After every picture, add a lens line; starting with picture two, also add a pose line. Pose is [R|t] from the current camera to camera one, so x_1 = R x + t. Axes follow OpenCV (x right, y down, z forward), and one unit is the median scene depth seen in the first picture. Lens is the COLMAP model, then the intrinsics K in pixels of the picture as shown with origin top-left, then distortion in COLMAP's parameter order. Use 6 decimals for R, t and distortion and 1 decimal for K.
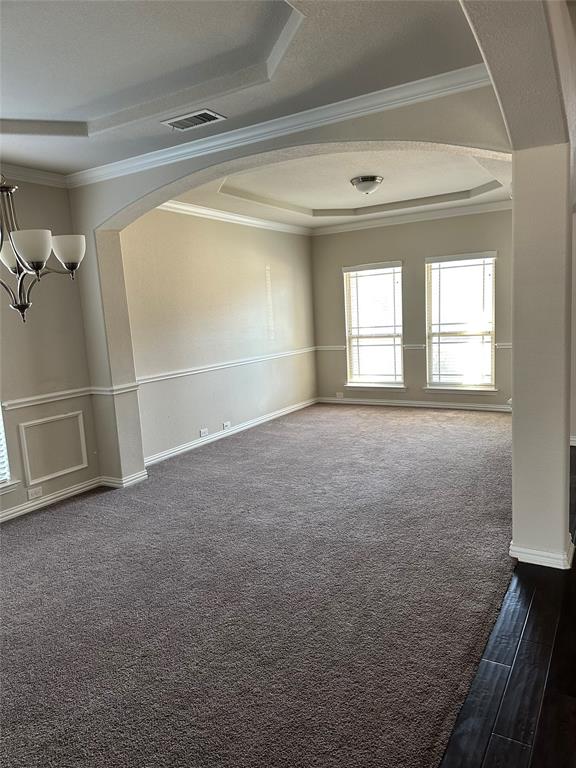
lens RADIAL K [[540.5, 0, 288.0], [0, 540.5, 384.0], [0, 0, 1]] dist [0.193327, -0.291200]
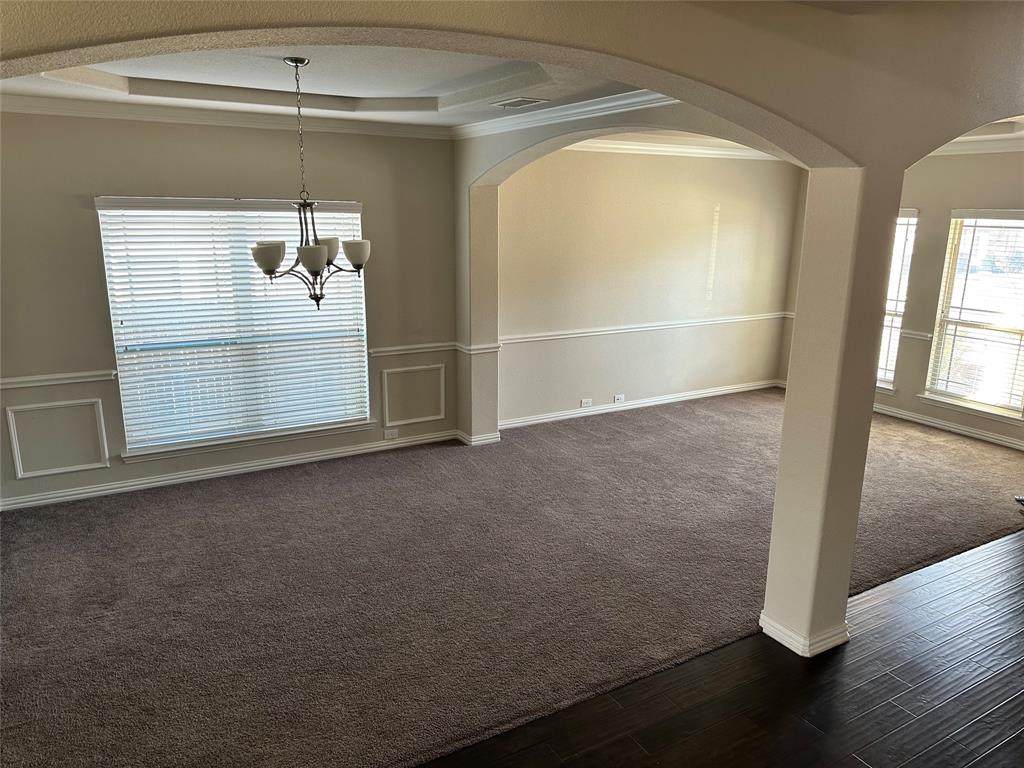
lens RADIAL K [[720.7, 0, 511.7], [0, 720.7, 390.3], [0, 0, 1]] dist [0.193327, -0.291200]
pose [[0.878164, 0.181424, -0.442620, 0.325151], [-0.127124, 0.980527, 0.149688, -0.116186], [0.461158, -0.075183, 0.884127, -0.125645]]
